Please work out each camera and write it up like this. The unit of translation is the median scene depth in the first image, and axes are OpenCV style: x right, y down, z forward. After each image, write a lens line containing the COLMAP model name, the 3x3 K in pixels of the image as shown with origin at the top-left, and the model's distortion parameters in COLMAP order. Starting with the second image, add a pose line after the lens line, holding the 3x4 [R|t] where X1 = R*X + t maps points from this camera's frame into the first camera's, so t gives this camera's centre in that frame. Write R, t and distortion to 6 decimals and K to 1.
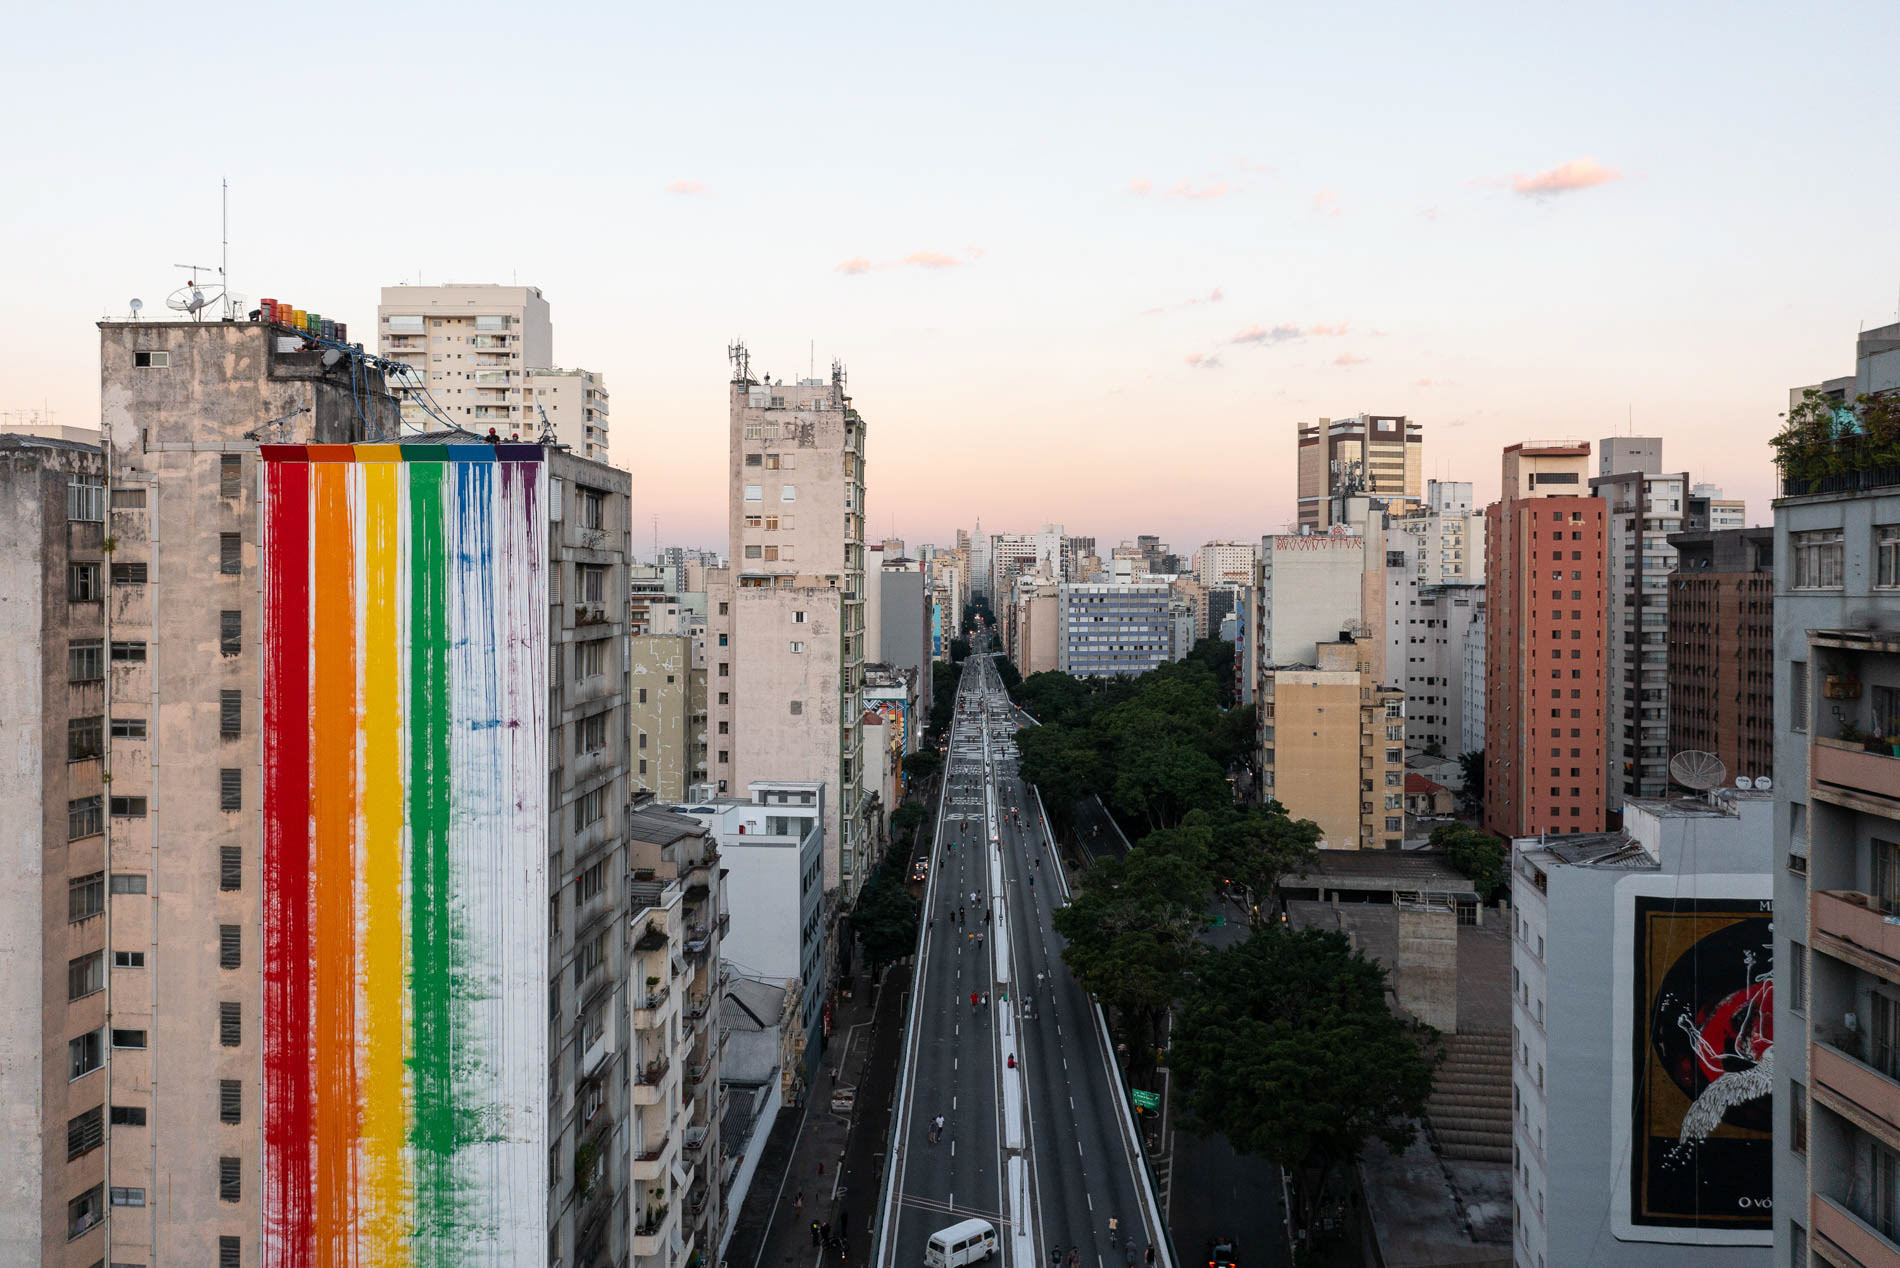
lens RADIAL K [[1540.2, 0, 906.2], [0, 1540.2, 604.7], [0, 0, 1]] dist [0.011177, 0.014144]
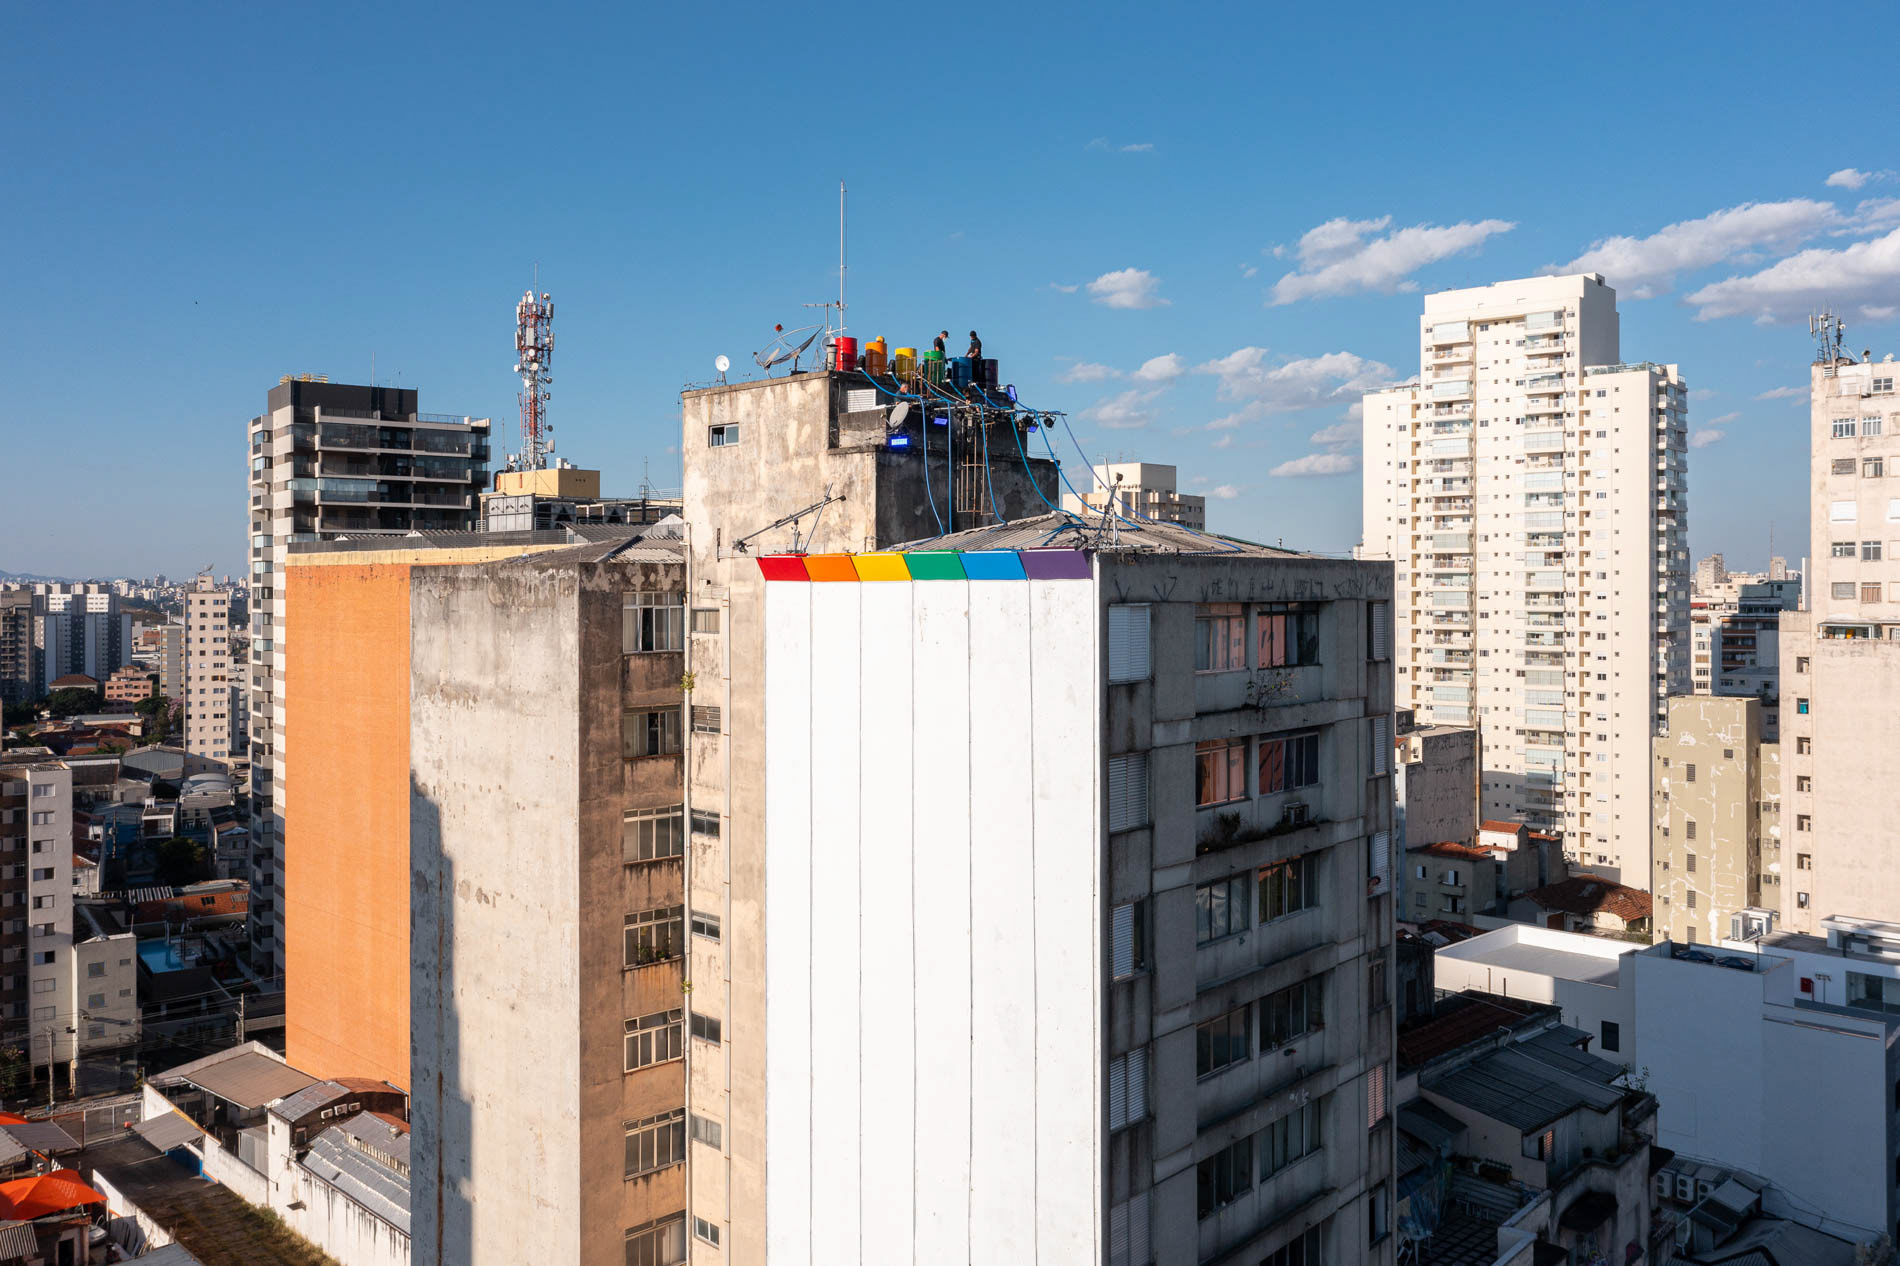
lens RADIAL K [[1531.0, 0, 1020.8], [0, 1531.0, 591.2], [0, 0, 1]] dist [0.003552, 0.003829]
pose [[0.802119, -0.005246, -0.597141, 0.068547], [-0.000912, 0.999949, -0.010010, -0.076180], [0.597164, 0.008573, 0.802074, 0.493295]]
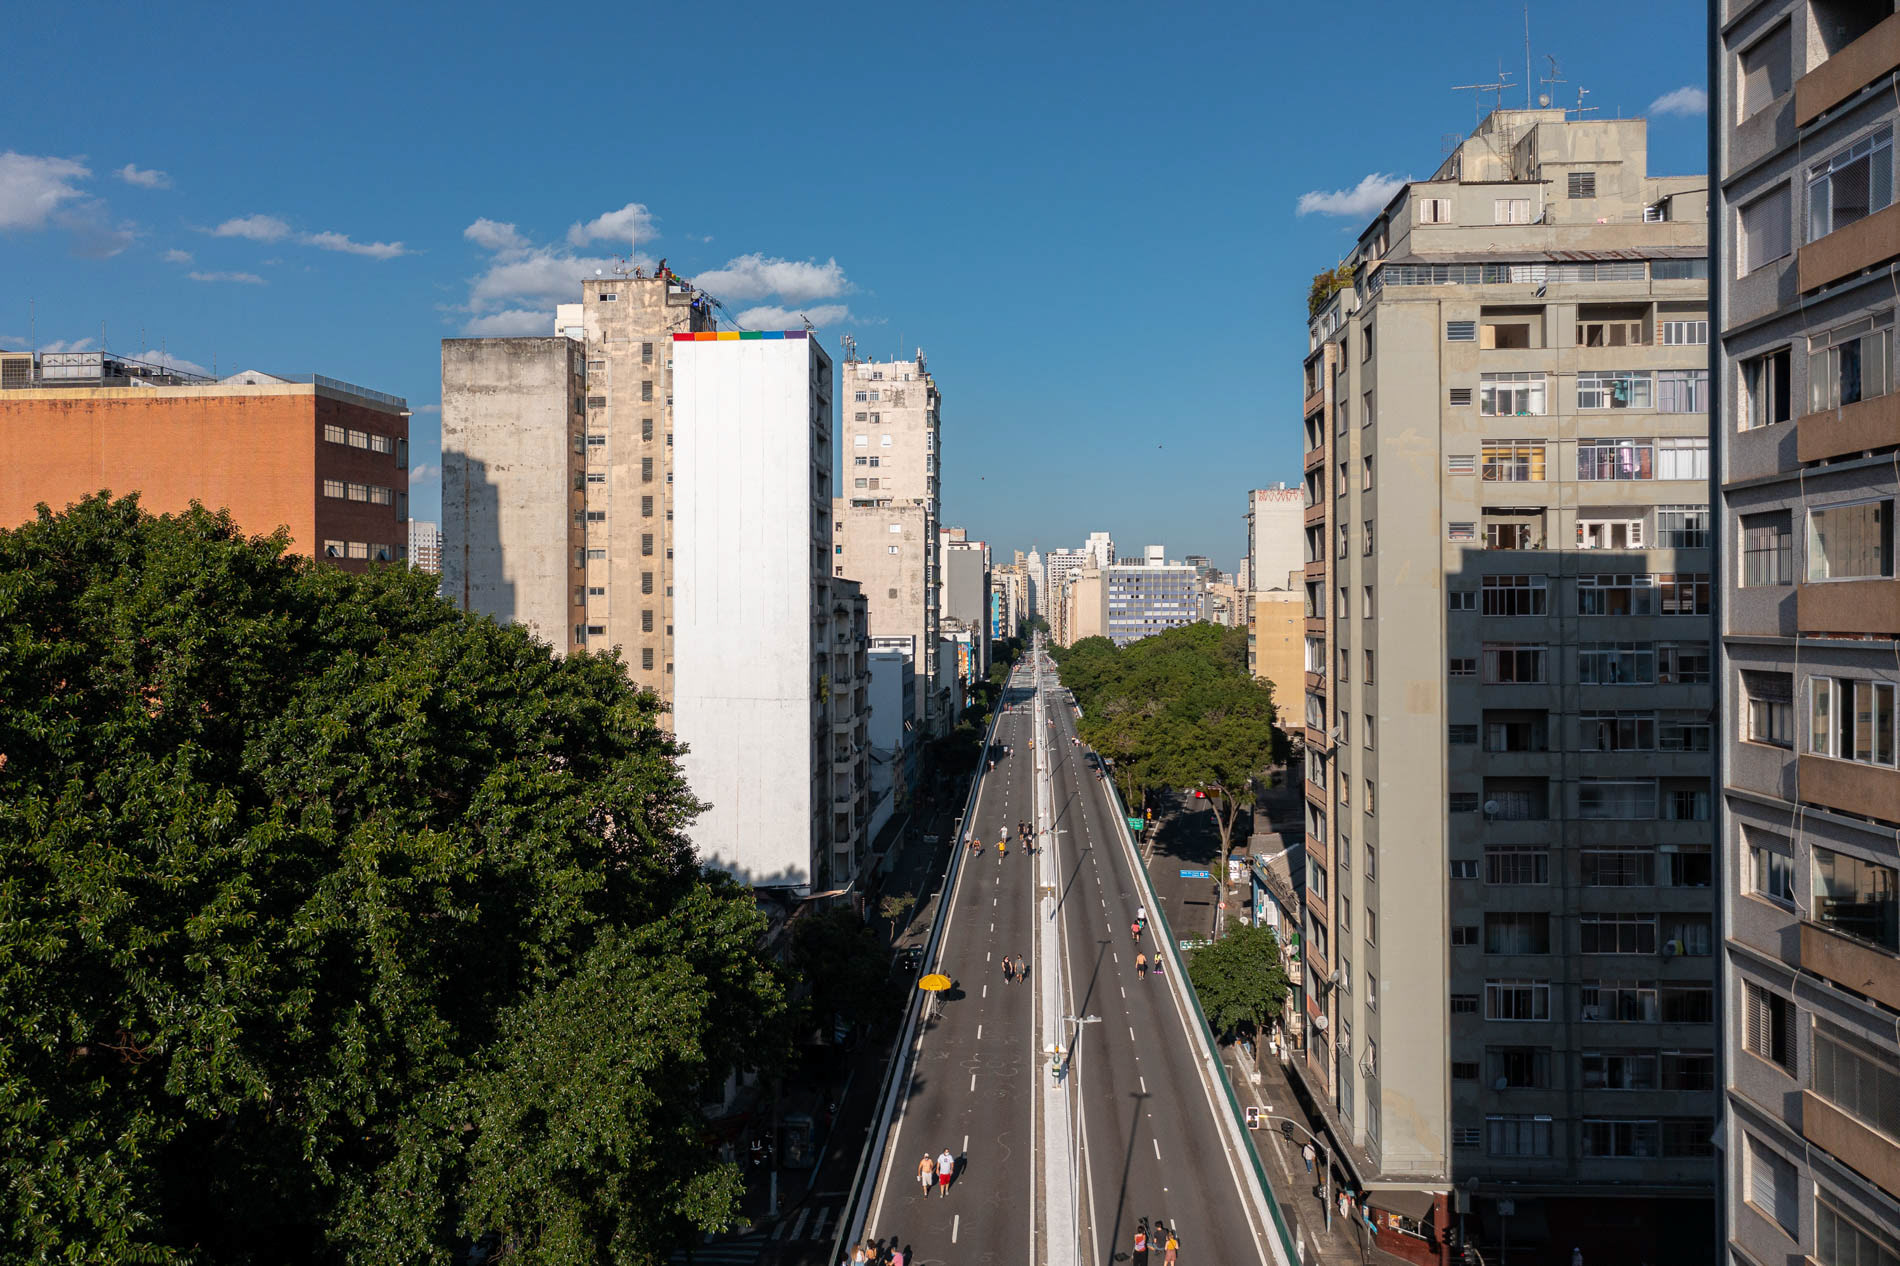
lens RADIAL K [[1488.5, 0, 951.4], [0, 1488.5, 612.4], [0, 0, 1]] dist [0.010155, 0.004601]
pose [[0.999932, -0.005673, -0.010199, -0.014613], [0.005540, 0.999900, -0.013020, 0.287893], [0.010272, 0.012963, 0.999863, -0.968844]]
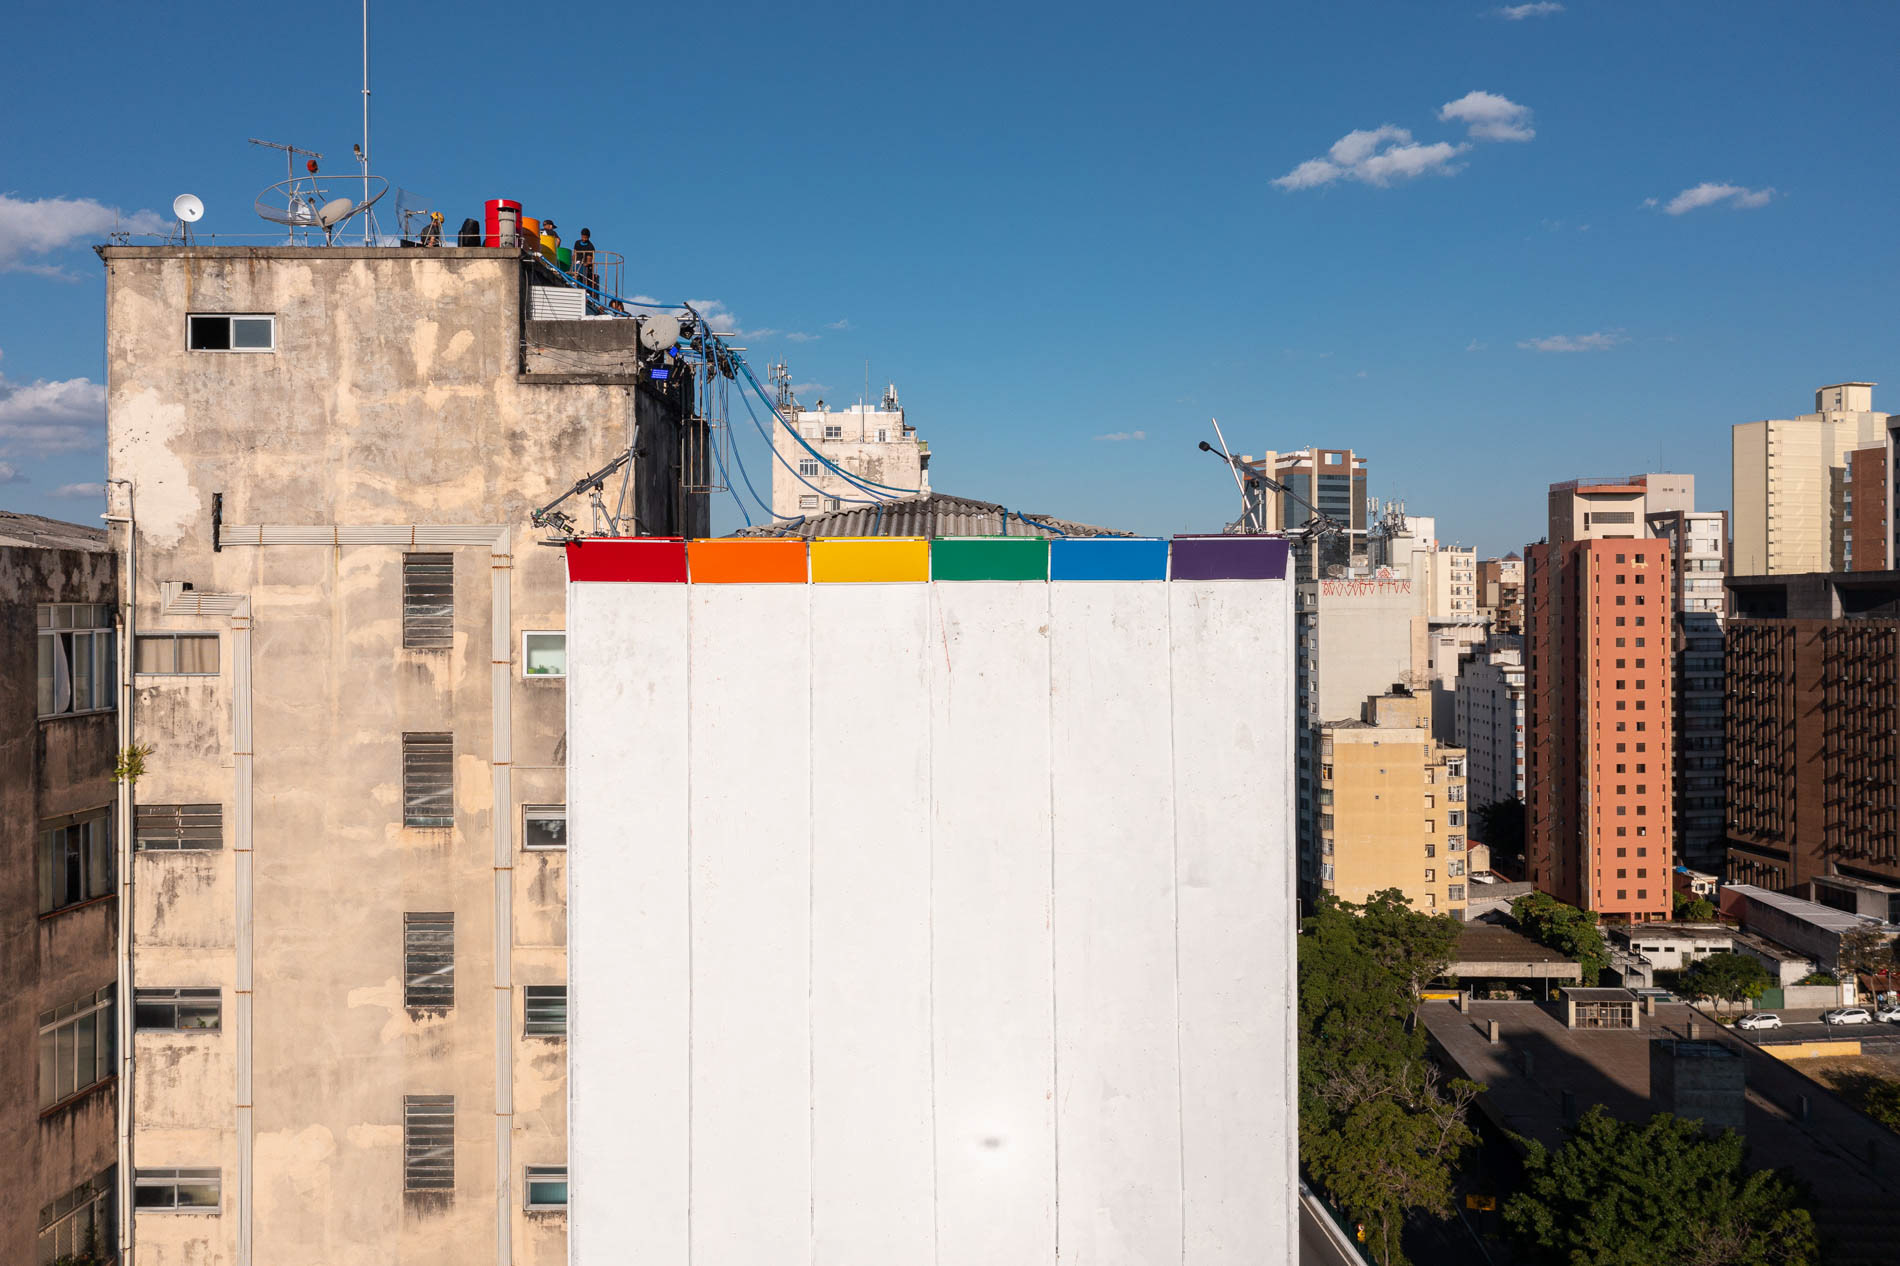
lens RADIAL K [[1488.5, 0, 951.4], [0, 1488.5, 612.4], [0, 0, 1]] dist [0.010155, 0.004601]
pose [[0.993081, -0.009048, 0.117085, -0.338563], [0.010320, 0.999894, -0.010260, -0.074324], [-0.116980, 0.011397, 0.993069, 0.563525]]
